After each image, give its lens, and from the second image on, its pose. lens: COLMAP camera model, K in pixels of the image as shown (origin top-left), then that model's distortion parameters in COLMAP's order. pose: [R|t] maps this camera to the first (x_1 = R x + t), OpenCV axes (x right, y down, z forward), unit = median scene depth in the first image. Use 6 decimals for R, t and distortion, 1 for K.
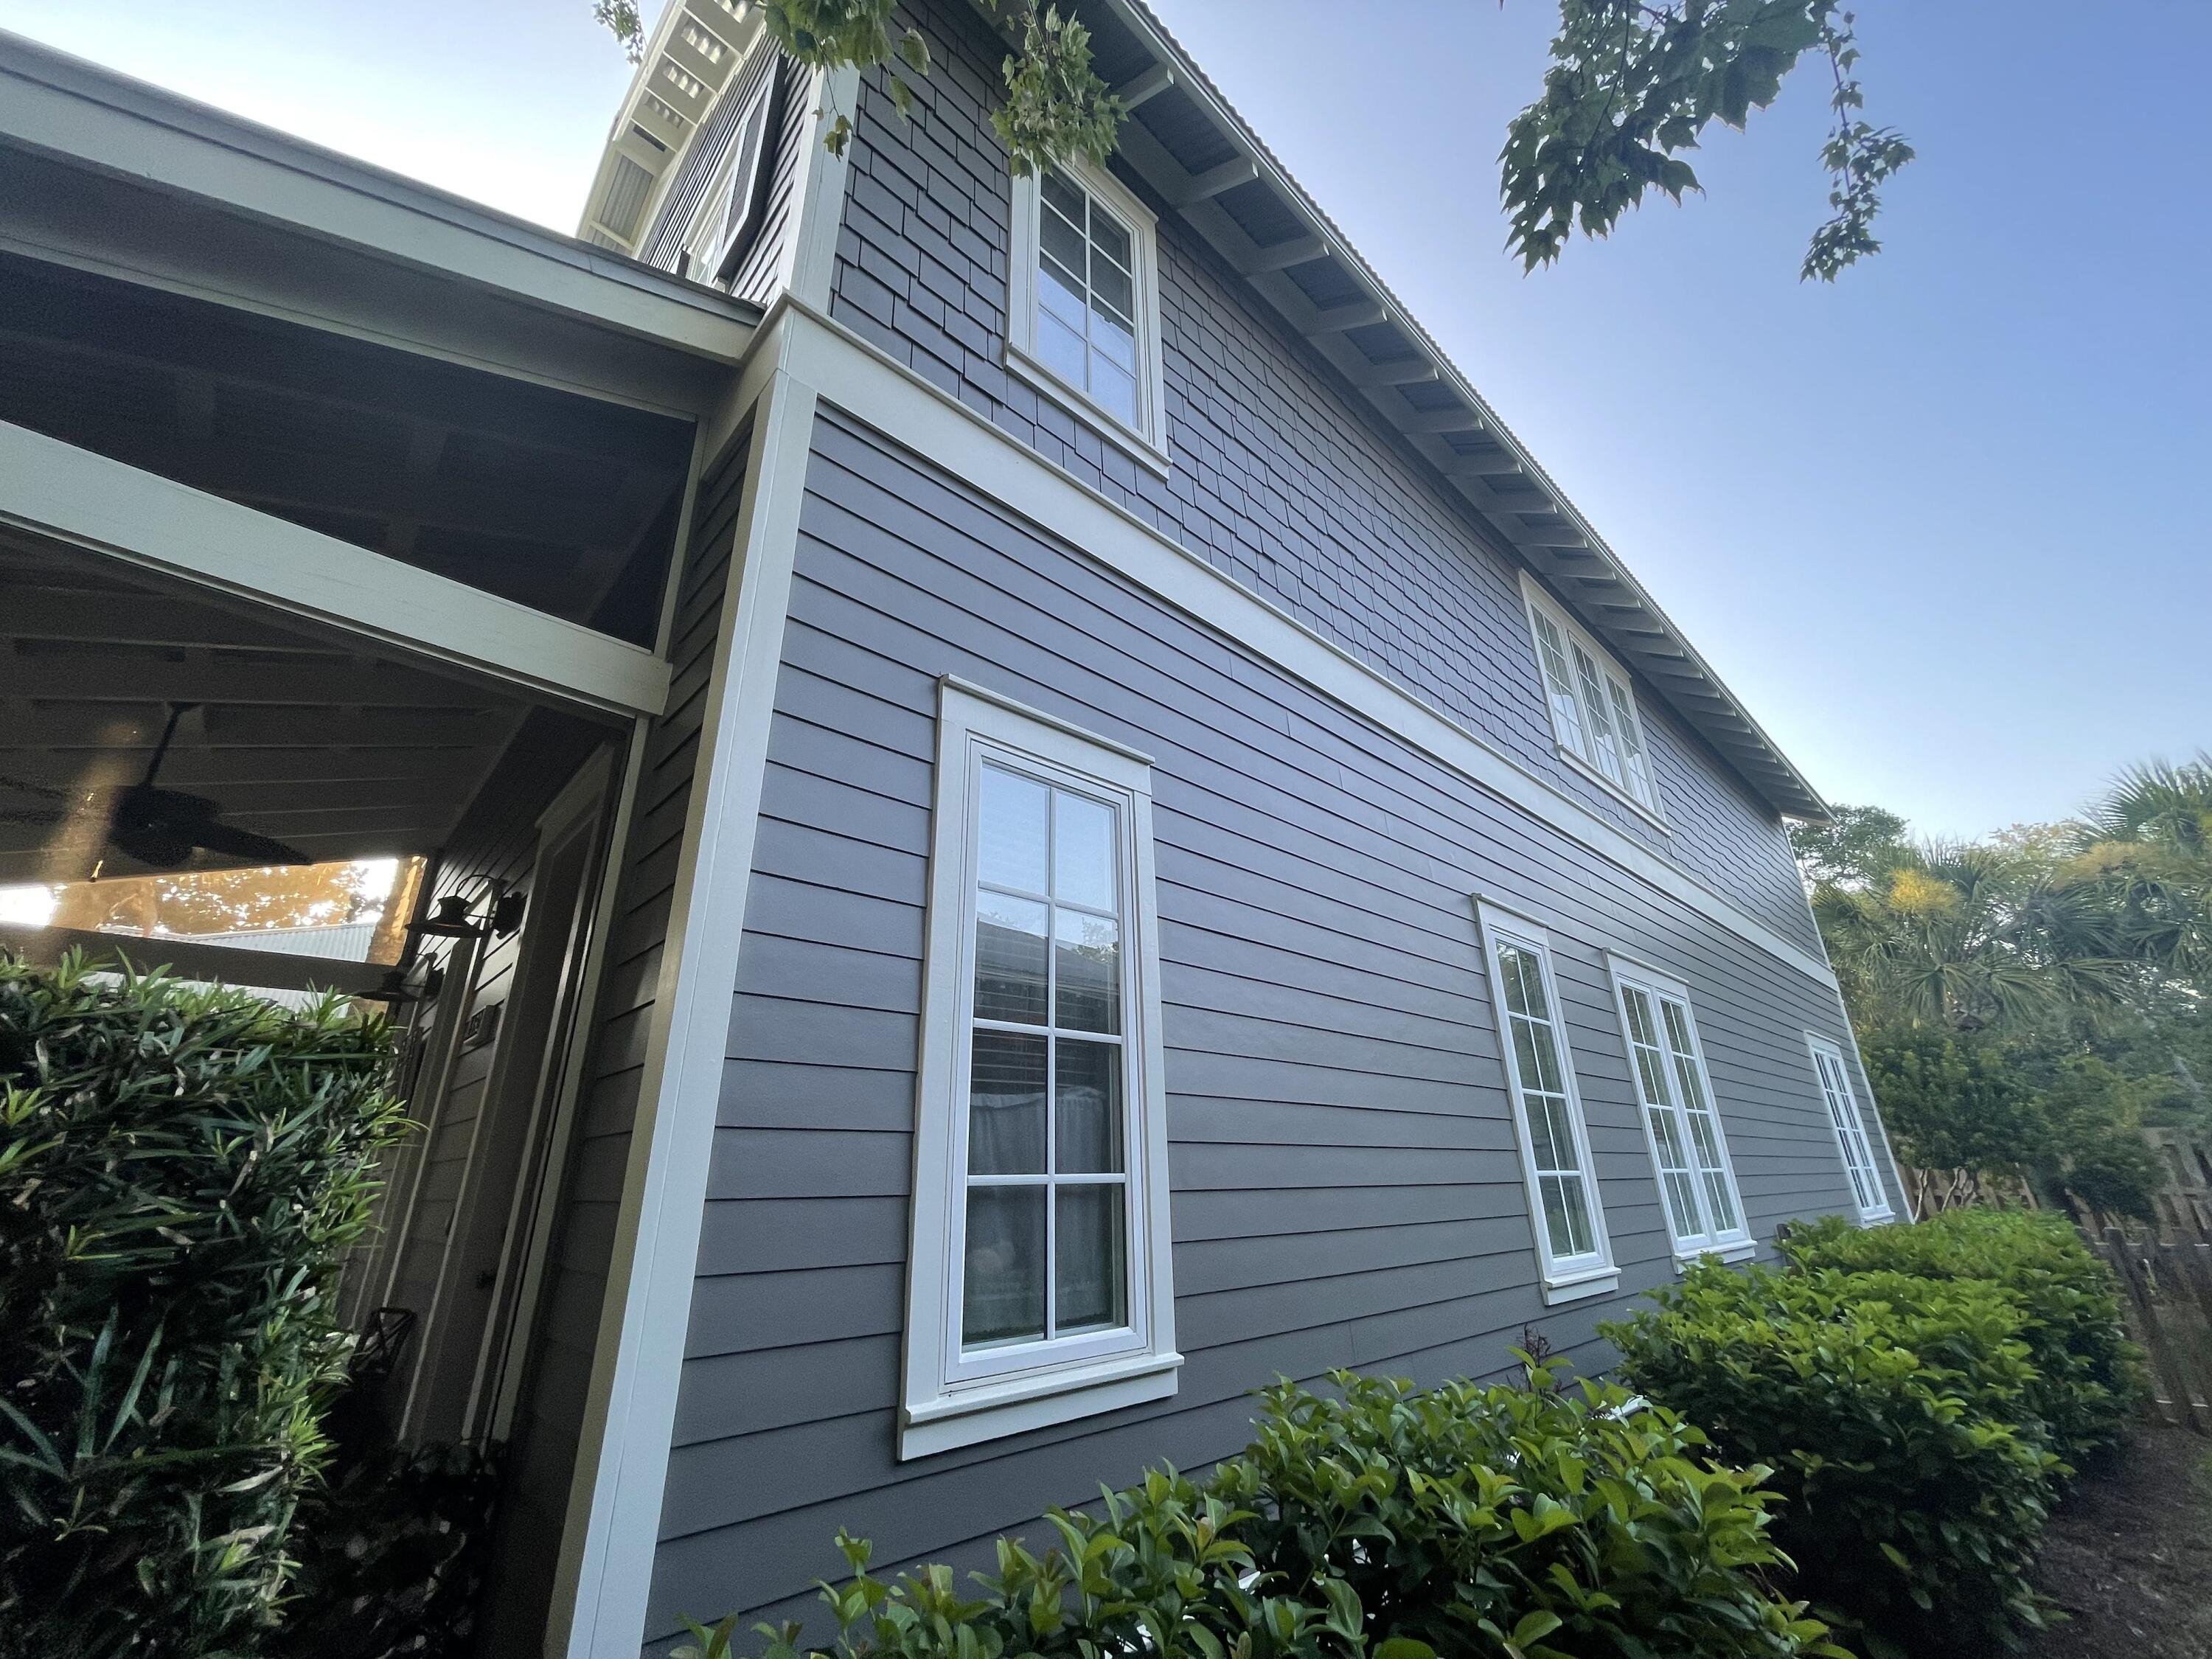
lens RADIAL K [[906.1, 0, 1109.8], [0, 906.1, 874.5], [0, 0, 1]] dist [-0.003206, -0.000376]
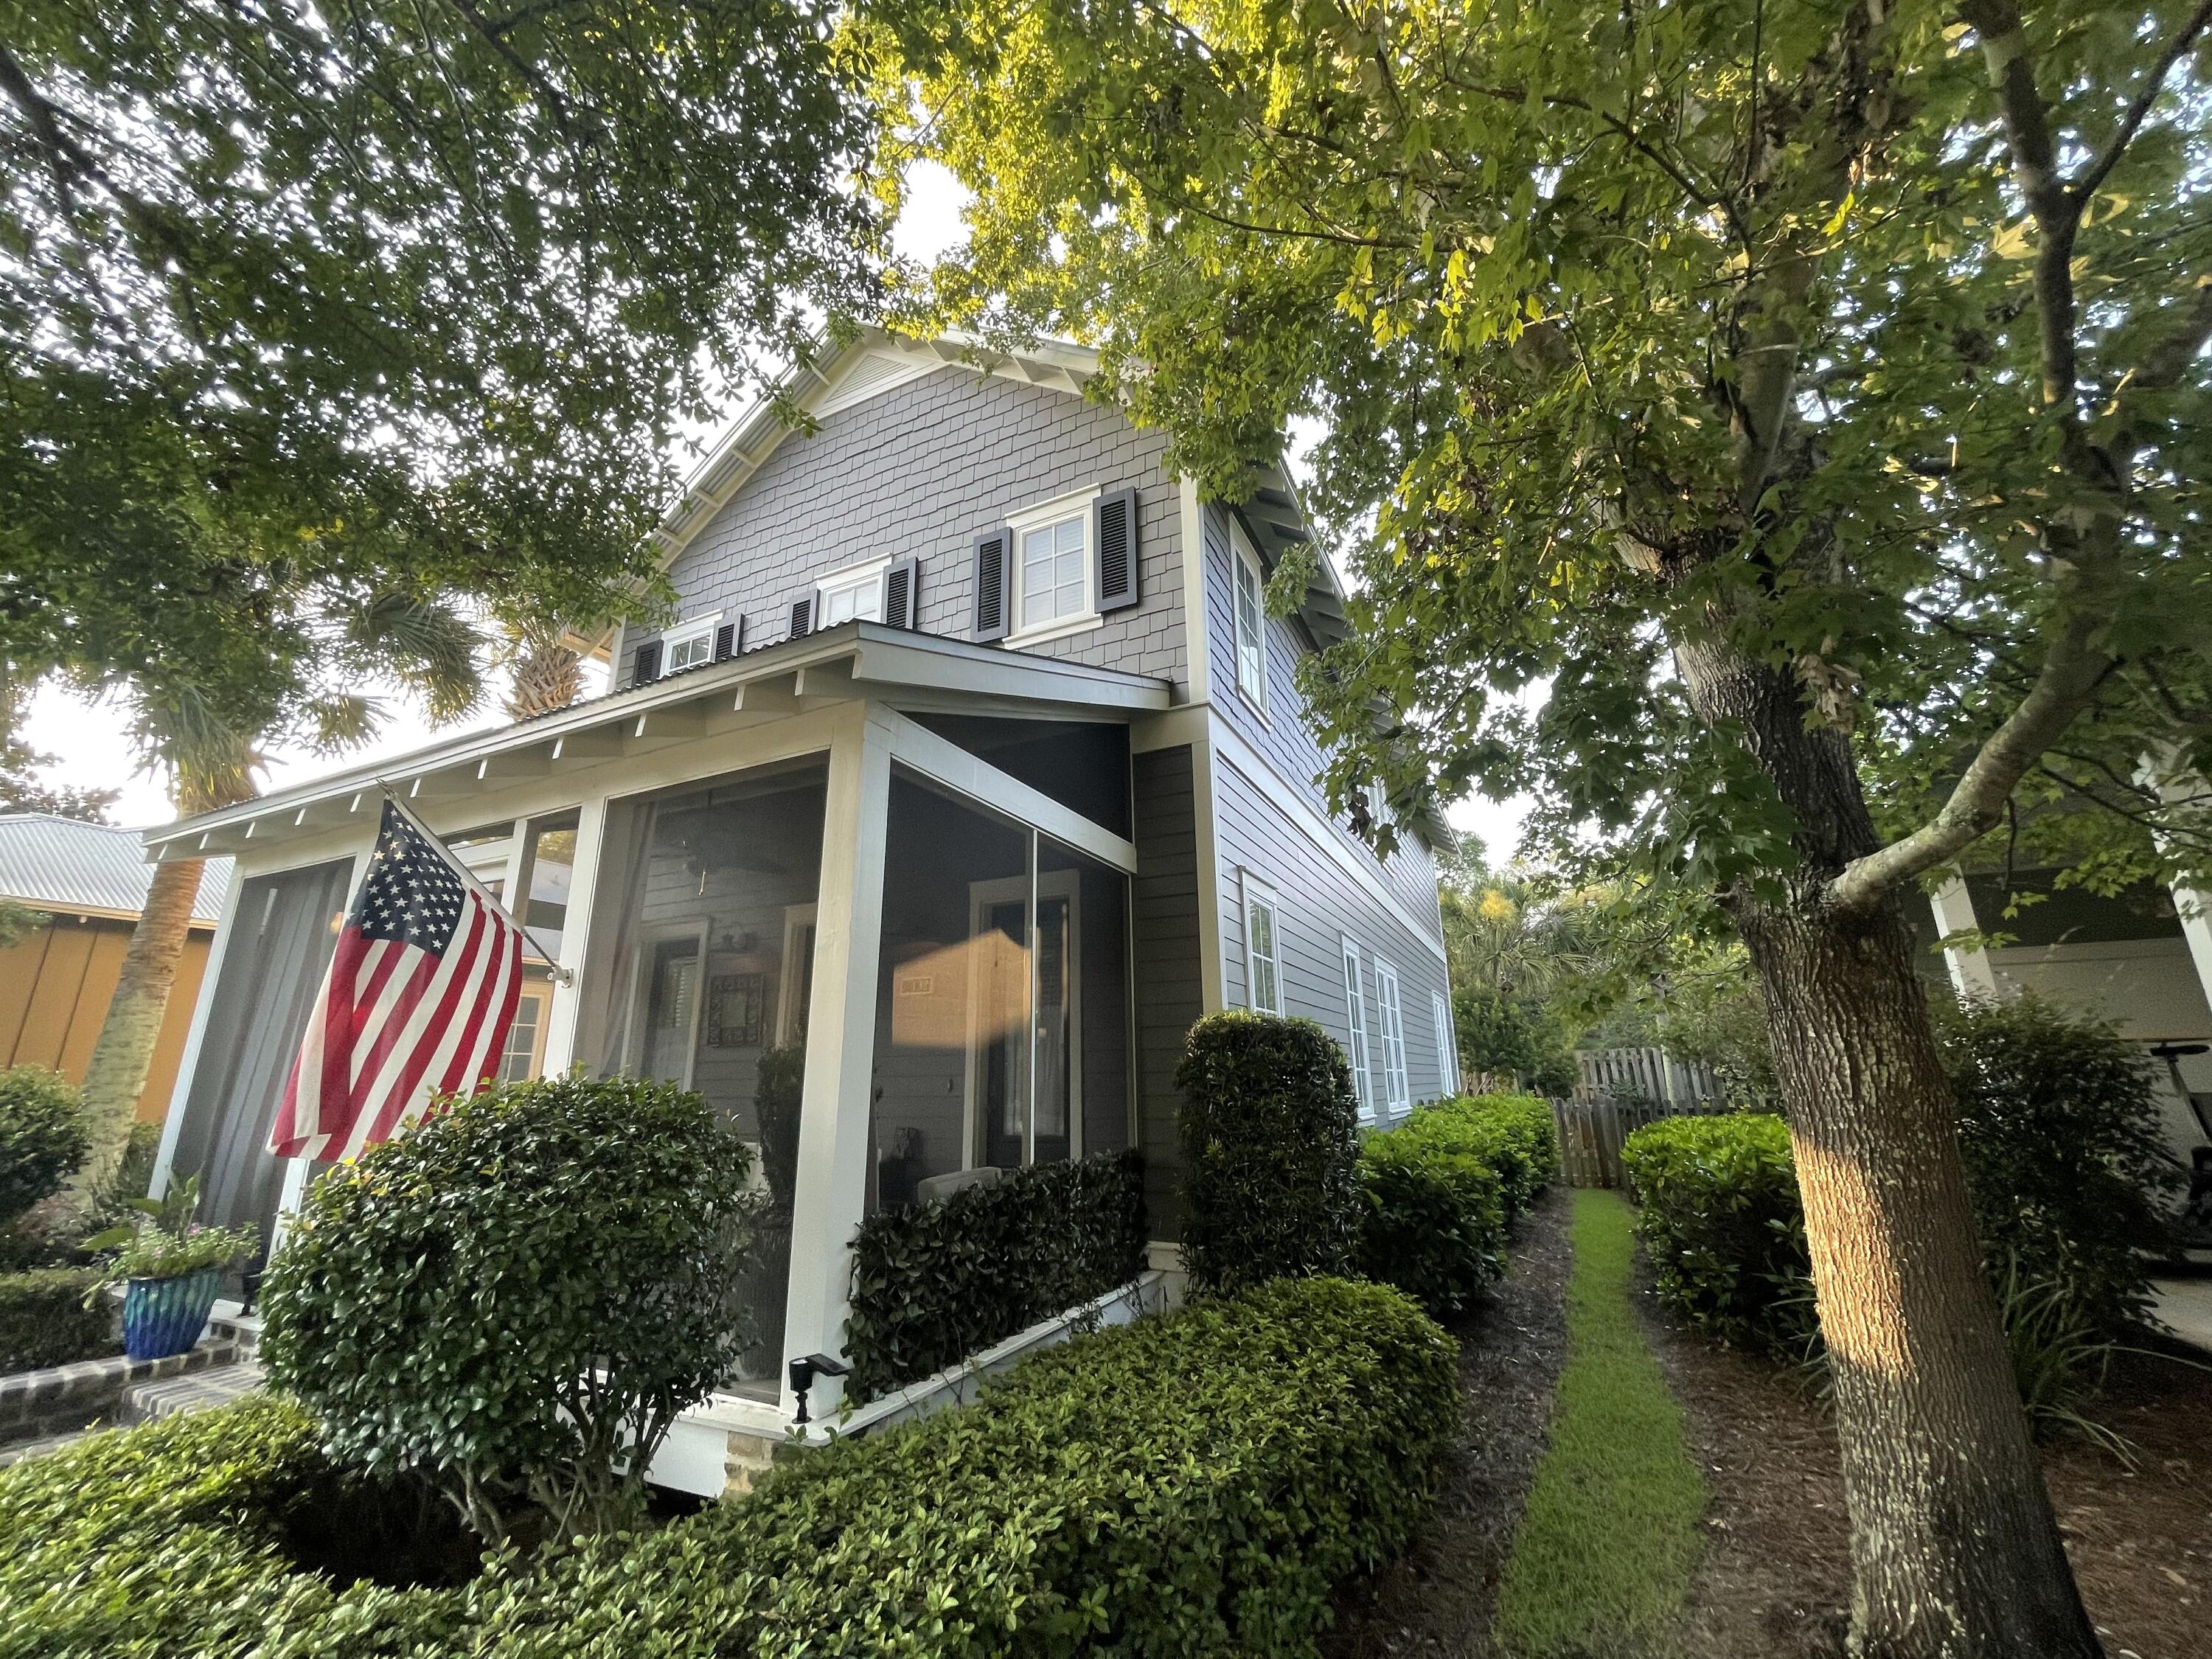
lens RADIAL K [[880.9, 0, 1106.0], [0, 880.9, 829.5], [0, 0, 1]] dist [-0.011195, -0.000044]
pose [[0.935723, 0.132815, 0.326777, -0.297961], [-0.158245, 0.986010, 0.052380, -0.087324], [-0.315249, -0.100724, 0.943649, -0.257148]]
